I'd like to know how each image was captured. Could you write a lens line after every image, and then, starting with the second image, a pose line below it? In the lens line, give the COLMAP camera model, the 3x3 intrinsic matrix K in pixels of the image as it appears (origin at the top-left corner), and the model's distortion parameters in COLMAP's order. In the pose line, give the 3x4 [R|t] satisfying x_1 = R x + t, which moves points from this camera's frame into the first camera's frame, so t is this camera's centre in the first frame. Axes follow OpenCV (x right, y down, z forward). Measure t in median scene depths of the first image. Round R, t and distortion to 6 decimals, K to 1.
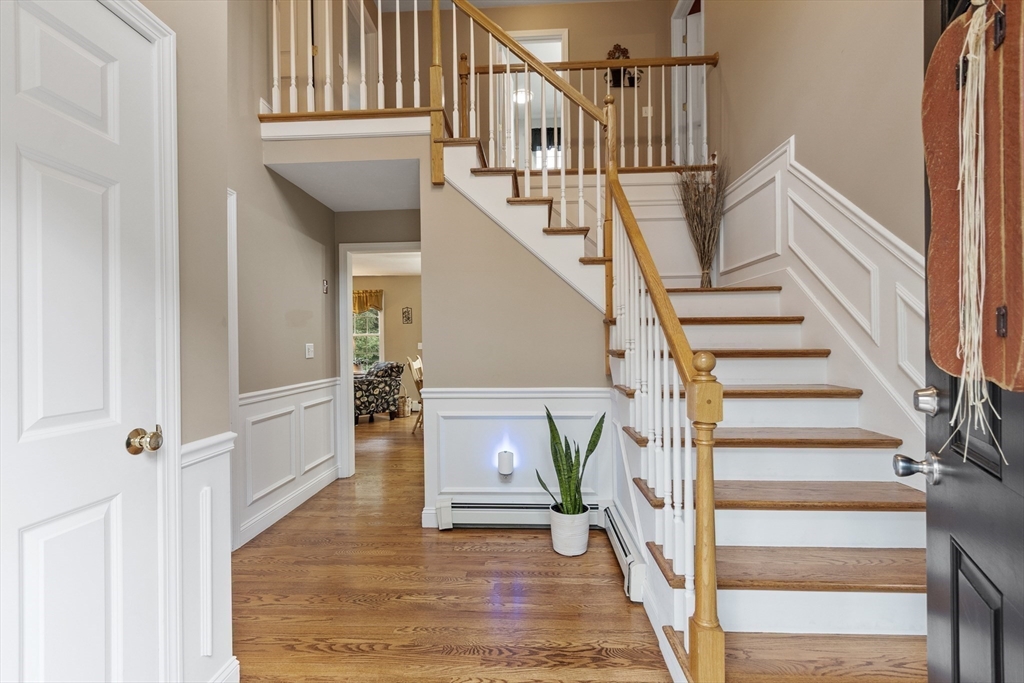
lens RADIAL K [[443.2, 0, 507.5], [0, 443.2, 344.0], [0, 0, 1]] dist [0.000069, -0.000078]
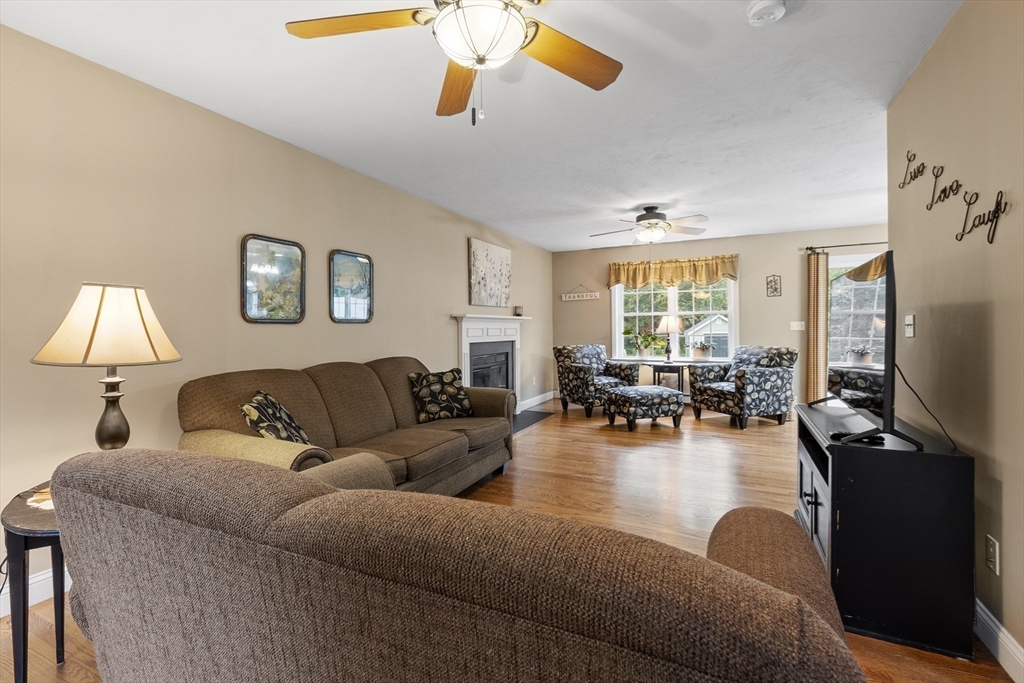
lens RADIAL K [[451.1, 0, 511.8], [0, 451.1, 332.3], [0, 0, 1]] dist [0.000672, 0.000166]
pose [[0.922450, 0.002414, -0.386109, -0.393936], [0.000264, 0.999976, 0.006881, 0.011367], [0.386117, -0.006449, 0.922427, 0.129669]]
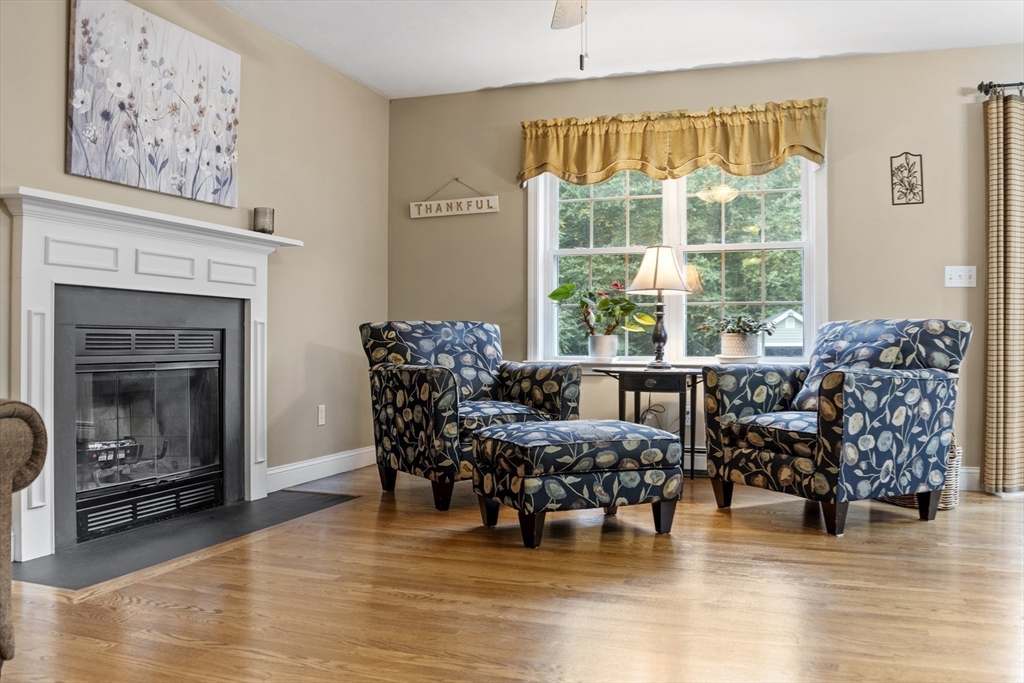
lens RADIAL K [[858.9, 0, 512.0], [0, 858.9, 341.5], [0, 0, 1]] dist [-0.085664, 0.005062]
pose [[0.959770, 0.011129, -0.280566, -0.374889], [-0.012851, 0.999908, -0.004299, 0.064052], [0.280492, 0.007732, 0.959825, 0.415009]]
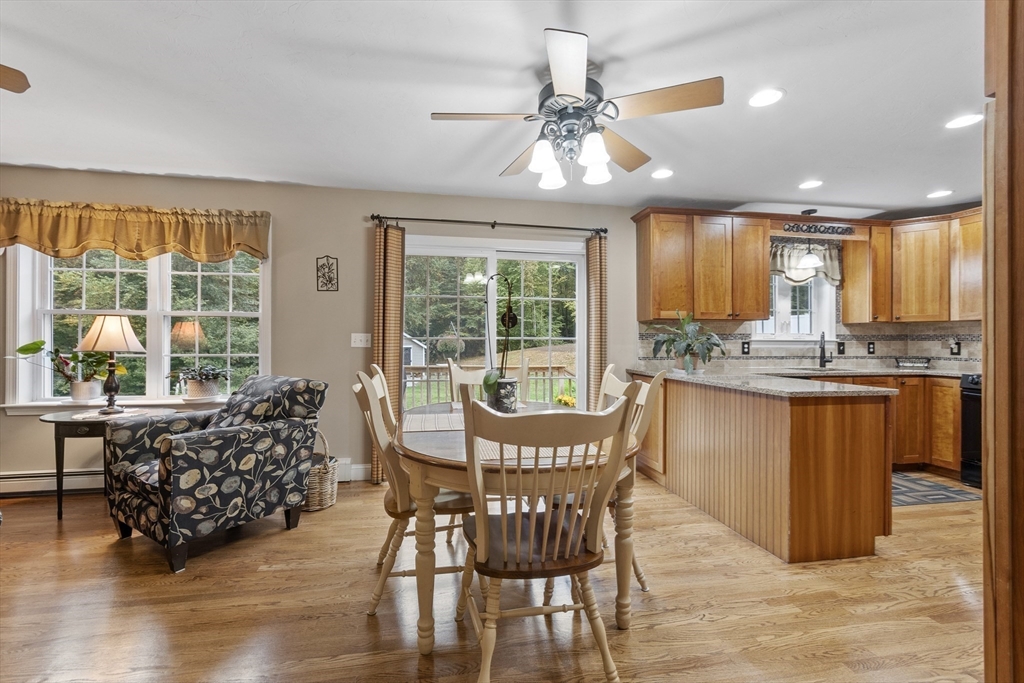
lens RADIAL K [[441.1, 0, 512.0], [0, 441.1, 341.5], [0, 0, 1]] dist [0.003764, -0.000193]
pose [[0.972504, 0.012415, 0.232554, -0.167647], [-0.012001, 0.999923, -0.003193, 0.006315], [-0.232576, 0.000315, 0.972578, 0.587711]]
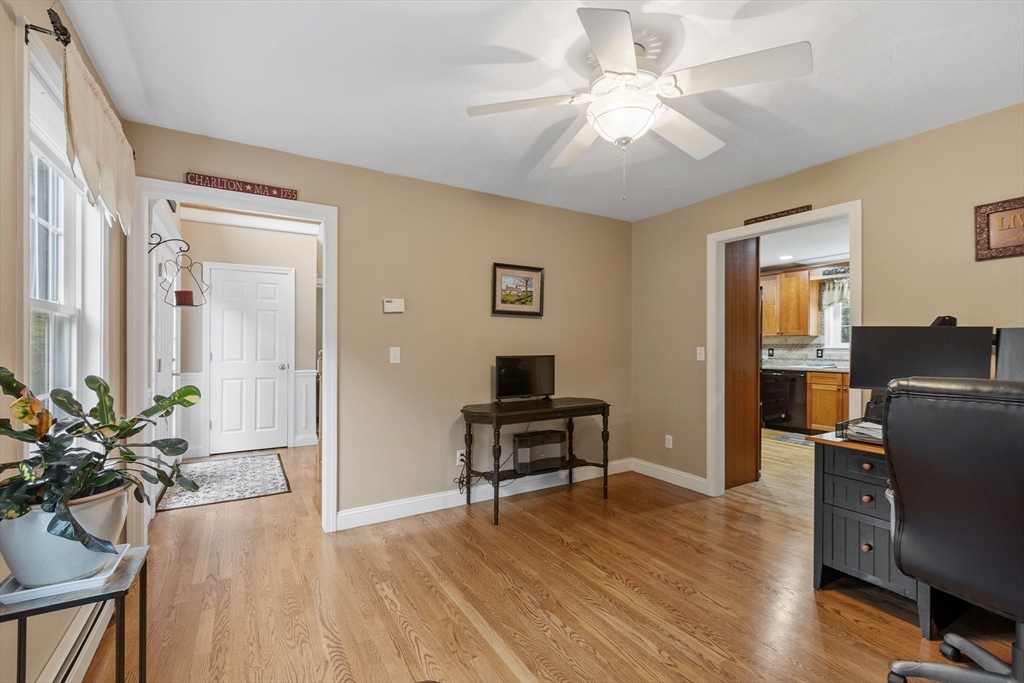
lens RADIAL K [[443.2, 0, 507.5], [0, 443.2, 344.0], [0, 0, 1]] dist [0.000069, -0.000078]
pose [[0.562361, 0.013077, -0.826788, 0.702772], [-0.010130, 0.999909, 0.008925, -0.011857], [0.826830, 0.003357, 0.562442, 0.051367]]
